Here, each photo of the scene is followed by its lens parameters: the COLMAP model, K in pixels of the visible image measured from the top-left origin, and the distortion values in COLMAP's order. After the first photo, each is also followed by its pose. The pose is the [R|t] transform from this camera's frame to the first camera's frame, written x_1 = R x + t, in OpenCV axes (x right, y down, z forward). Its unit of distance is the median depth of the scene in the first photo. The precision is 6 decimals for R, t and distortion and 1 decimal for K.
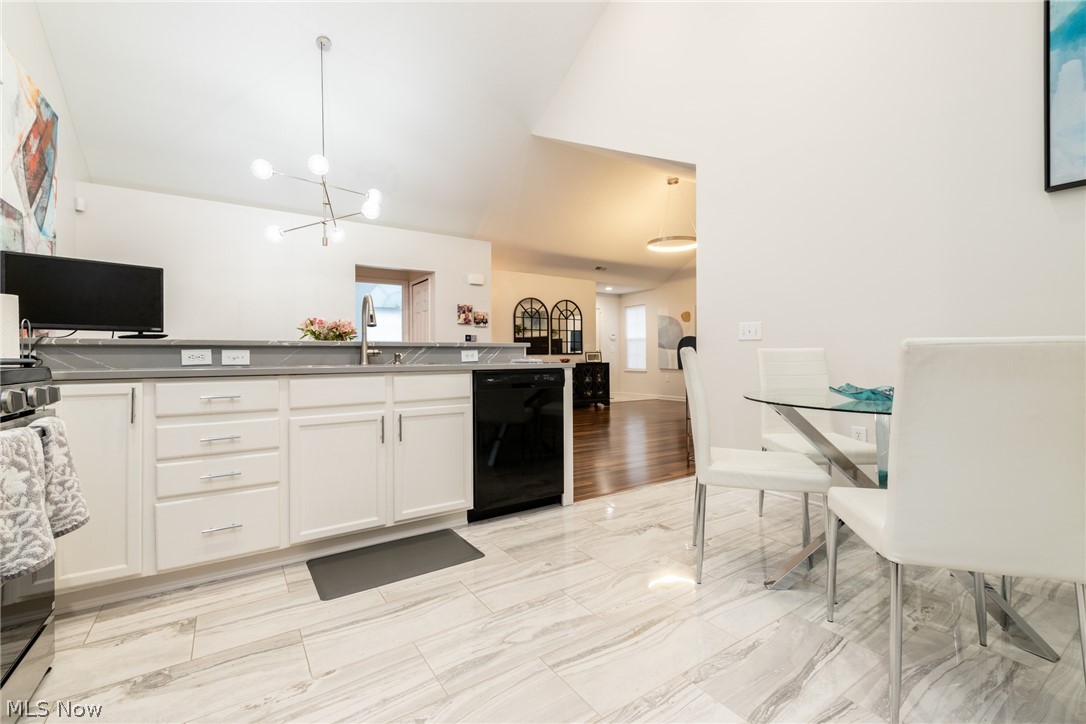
lens RADIAL K [[476.3, 0, 540.2], [0, 476.3, 355.3], [0, 0, 1]] dist [0.003937, -0.002213]
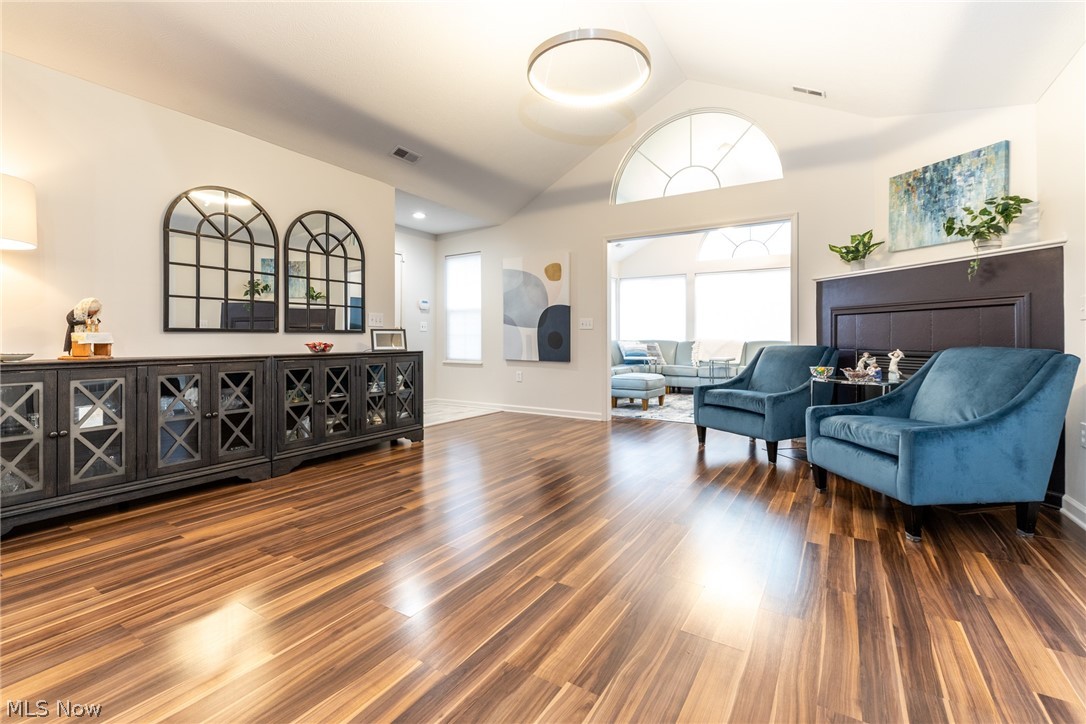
lens RADIAL K [[476.3, 0, 542.4], [0, 476.3, 339.1], [0, 0, 1]] dist [0.003937, -0.002213]
pose [[0.913196, 0.007337, 0.407455, 0.057379], [-0.008879, 0.999959, 0.001894, 0.001111], [-0.407425, -0.005347, 0.913223, 0.499439]]
